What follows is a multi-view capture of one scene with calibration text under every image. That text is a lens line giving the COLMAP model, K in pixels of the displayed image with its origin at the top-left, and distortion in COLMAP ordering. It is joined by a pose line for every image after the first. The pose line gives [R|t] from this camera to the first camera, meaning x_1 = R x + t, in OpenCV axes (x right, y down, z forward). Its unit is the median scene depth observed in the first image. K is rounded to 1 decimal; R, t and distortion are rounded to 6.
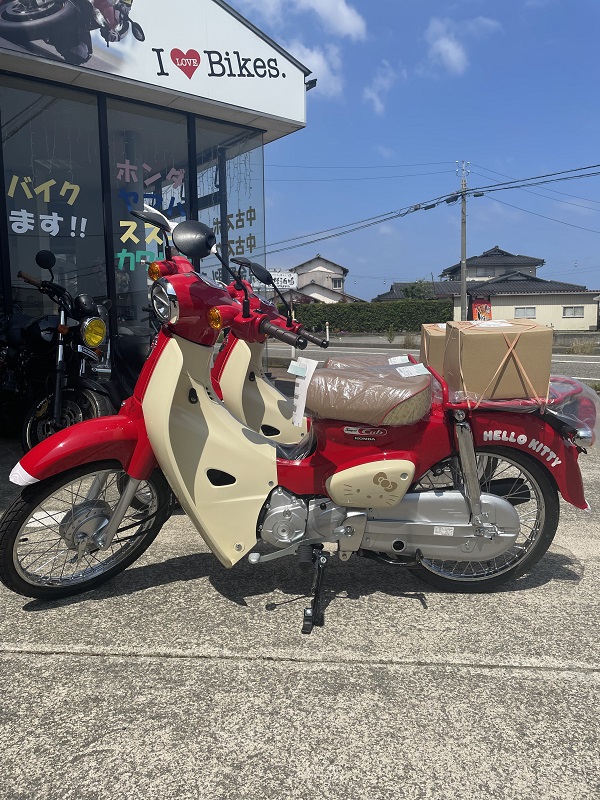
lens RADIAL K [[602.9, 0, 304.9], [0, 602.9, 393.5], [0, 0, 1]] dist [0.088470, -0.112013]
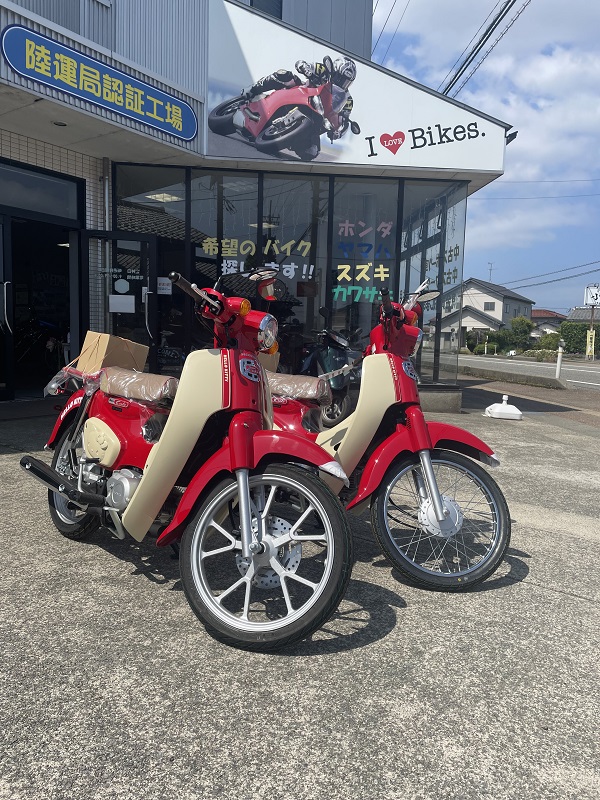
lens RADIAL K [[602.9, 0, 299.0], [0, 602.9, 394.0], [0, 0, 1]] dist [0.088470, -0.112013]
pose [[0.839788, 0.080668, -0.536889, 0.354372], [-0.094441, 0.995529, 0.001857, 0.009364], [0.534638, 0.049144, 0.843651, -0.165595]]
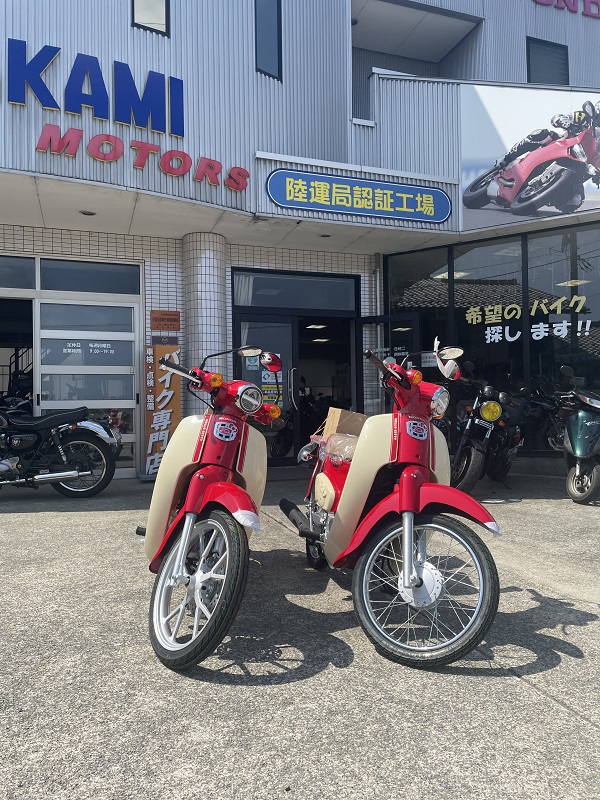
lens RADIAL K [[602.9, 0, 298.0], [0, 602.9, 397.3], [0, 0, 1]] dist [0.088470, -0.112013]
pose [[0.368917, -0.016791, -0.929311, 0.539662], [-0.089682, 0.994529, -0.053571, -0.006014], [0.925126, 0.103106, 0.365393, -0.002317]]
